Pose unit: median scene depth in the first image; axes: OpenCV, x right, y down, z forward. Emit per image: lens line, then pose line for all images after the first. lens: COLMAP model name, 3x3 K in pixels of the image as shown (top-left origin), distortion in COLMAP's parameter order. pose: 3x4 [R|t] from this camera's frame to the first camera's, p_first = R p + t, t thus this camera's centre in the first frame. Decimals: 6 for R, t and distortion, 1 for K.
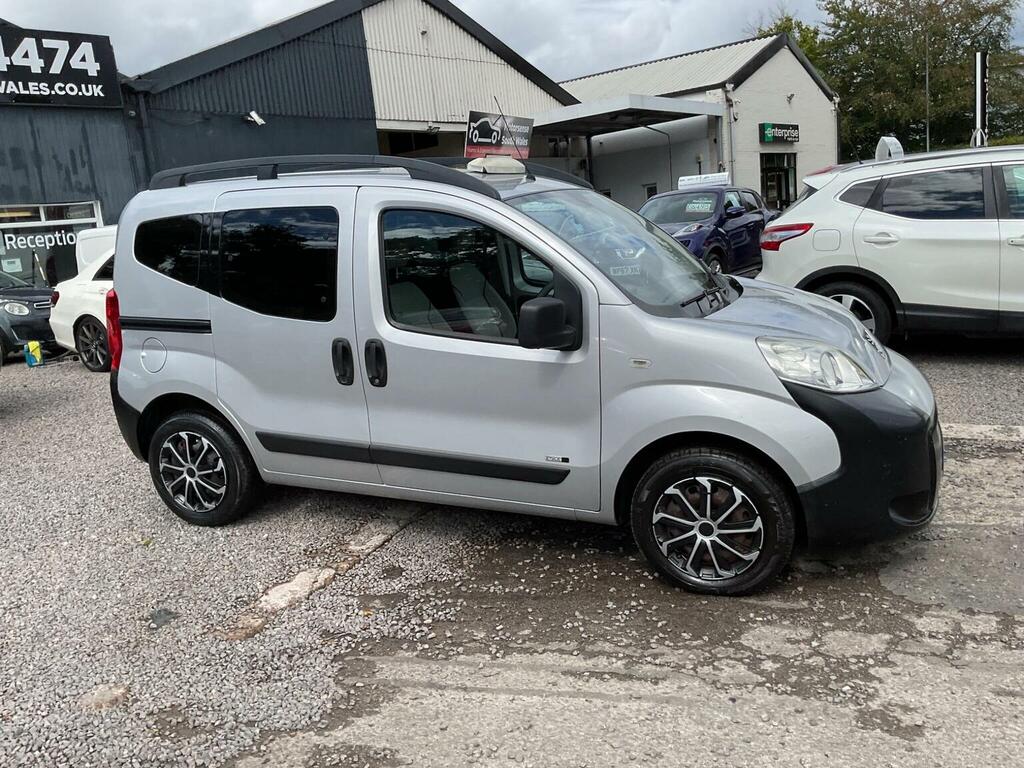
lens RADIAL K [[842.0, 0, 515.8], [0, 842.0, 386.1], [0, 0, 1]] dist [0.052519, -0.101151]
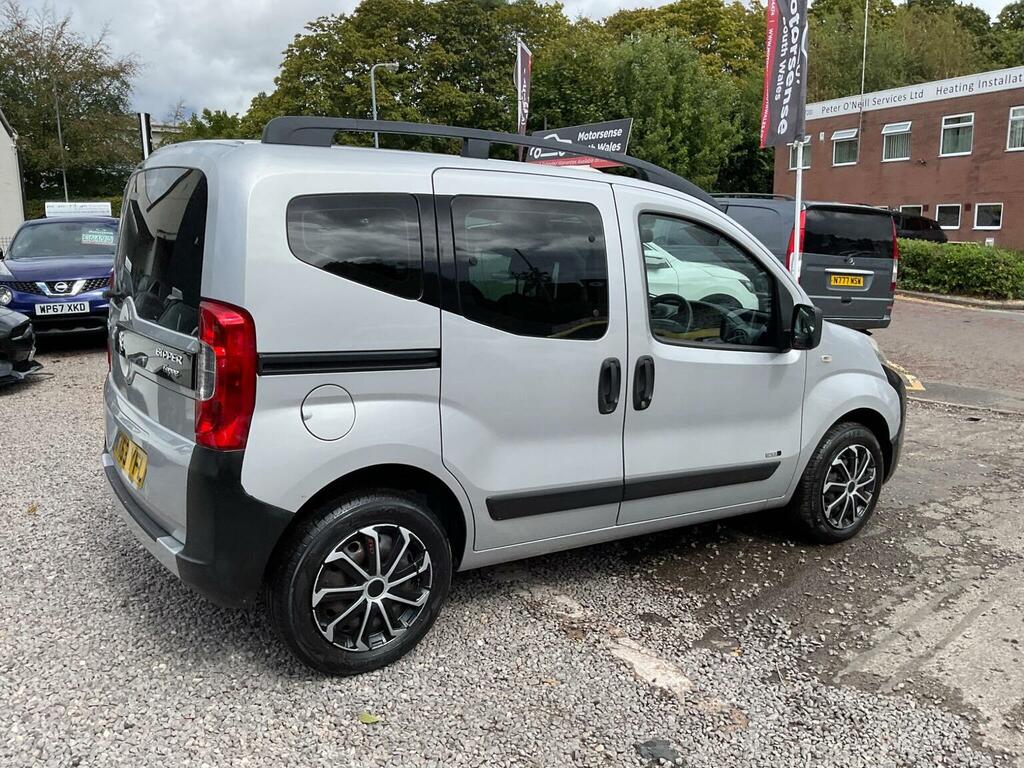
lens RADIAL K [[841.7, 0, 512.4], [0, 841.7, 384.1], [0, 0, 1]] dist [0.057231, -0.116617]
pose [[0.549069, -0.074743, 0.832428, -1.001987], [0.128012, 0.991762, 0.004613, -0.048780], [-0.825916, 0.104028, 0.554113, 0.641631]]
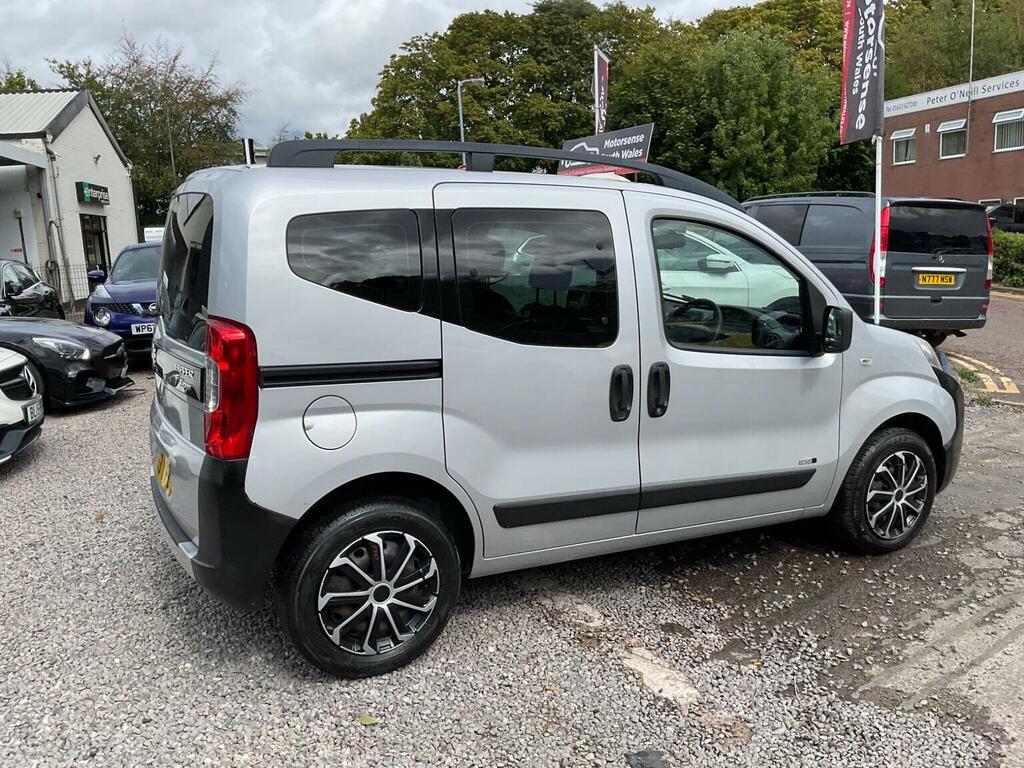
lens RADIAL K [[842.0, 0, 515.8], [0, 842.0, 386.1], [0, 0, 1]] dist [0.052519, -0.101151]
pose [[0.639251, -0.076940, 0.765139, -0.955380], [0.141925, 0.989694, -0.019053, -0.036805], [-0.755788, 0.120773, 0.643583, 0.562254]]
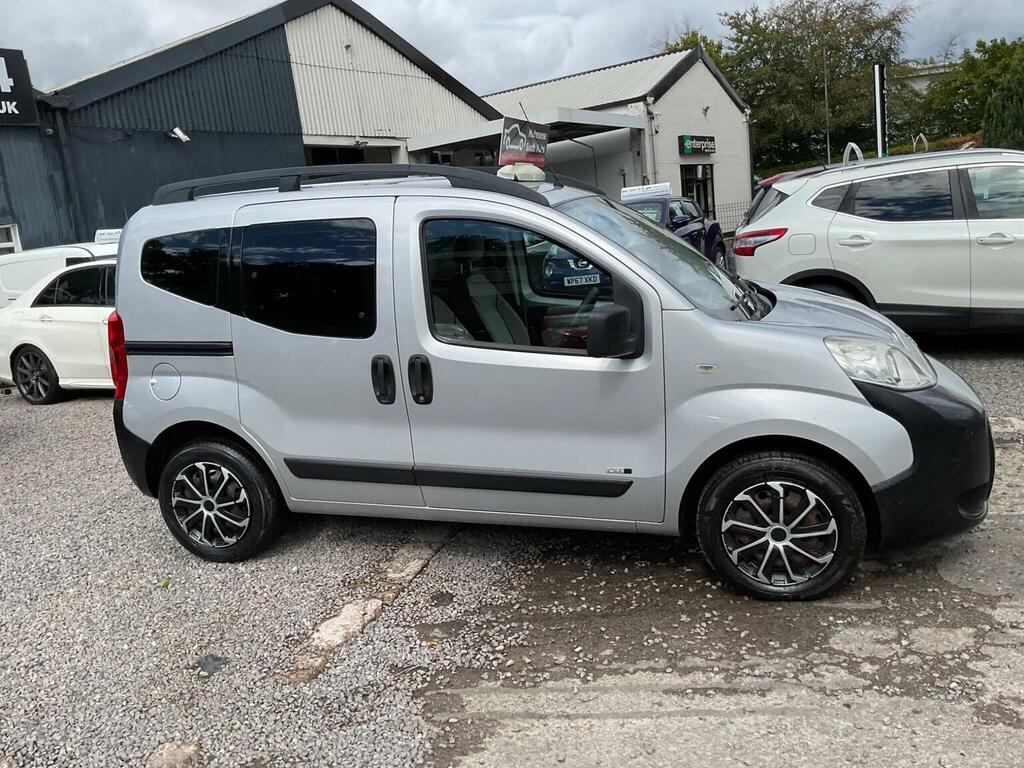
lens RADIAL K [[840.4, 0, 518.6], [0, 840.4, 394.0], [0, 0, 1]] dist [0.050293, -0.099935]
pose [[0.994127, -0.041957, 0.099759, -0.154541], [0.042696, 0.999074, -0.005283, -0.002737], [-0.099445, 0.009511, 0.994998, 0.041637]]
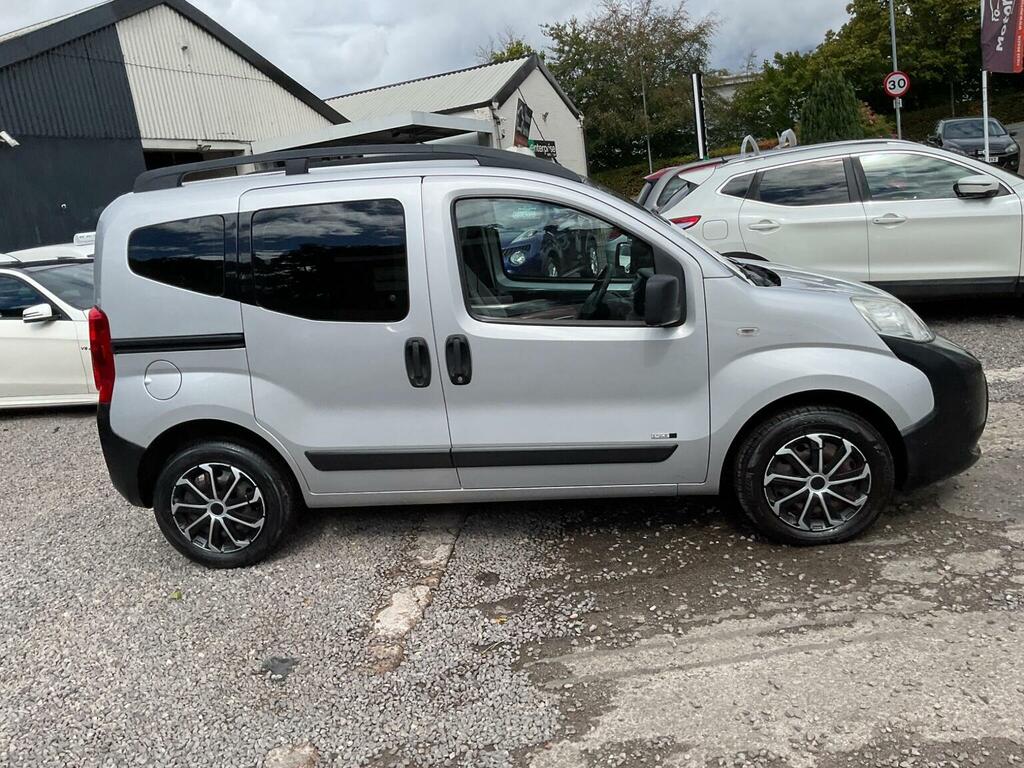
lens RADIAL K [[839.2, 0, 513.9], [0, 839.2, 385.0], [0, 0, 1]] dist [0.072359, -0.142128]
pose [[0.953440, -0.096235, 0.285815, -0.388491], [0.103565, 0.994566, -0.010603, 0.018946], [-0.283241, 0.039710, 0.958226, 0.084418]]
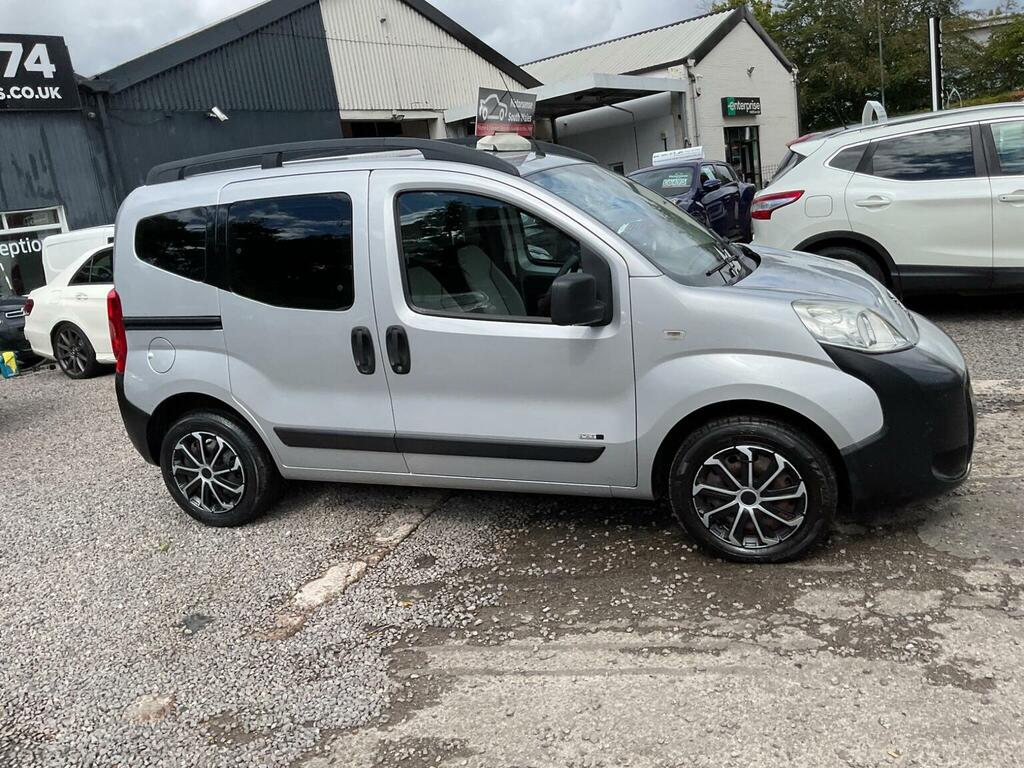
lens RADIAL K [[842.8, 0, 517.0], [0, 842.8, 376.1], [0, 0, 1]] dist [0.067108, -0.126380]
pose [[0.997813, -0.055644, 0.035682, -0.066354], [0.055503, 0.998446, 0.004940, 0.006799], [-0.035902, -0.002948, 0.999351, 0.014907]]
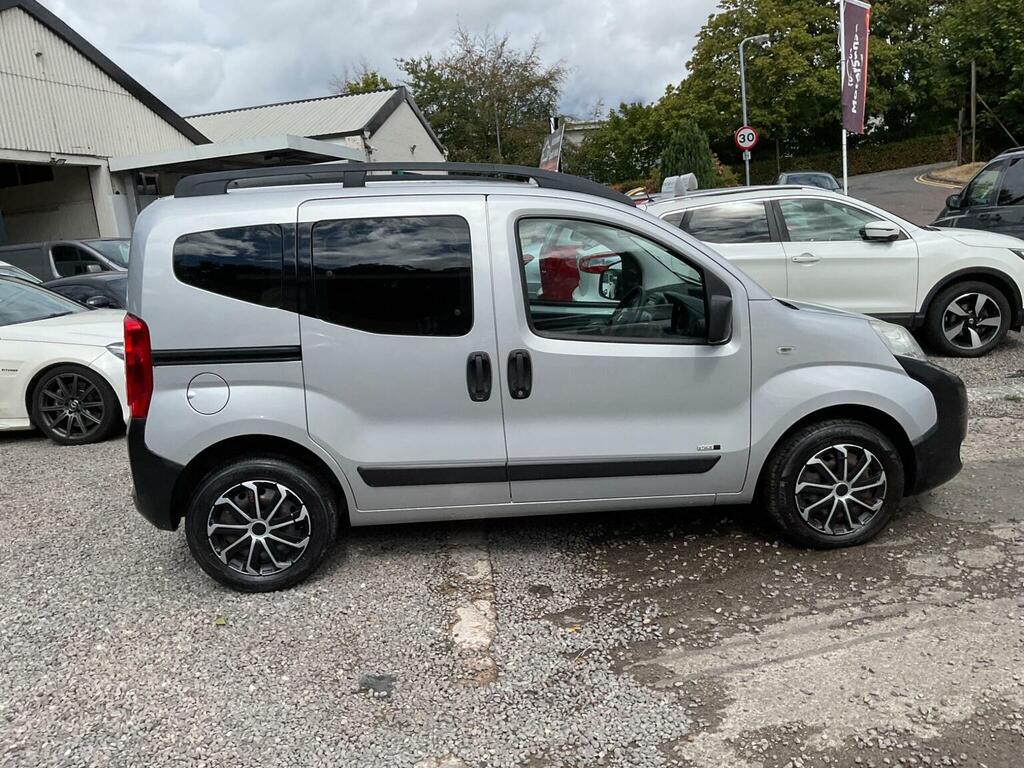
lens RADIAL K [[841.7, 0, 512.4], [0, 841.7, 384.1], [0, 0, 1]] dist [0.057231, -0.116617]
pose [[0.884633, -0.078887, 0.459567, -0.632600], [0.104767, 0.994012, -0.031040, 0.013717], [-0.454366, 0.075606, 0.887601, 0.154069]]
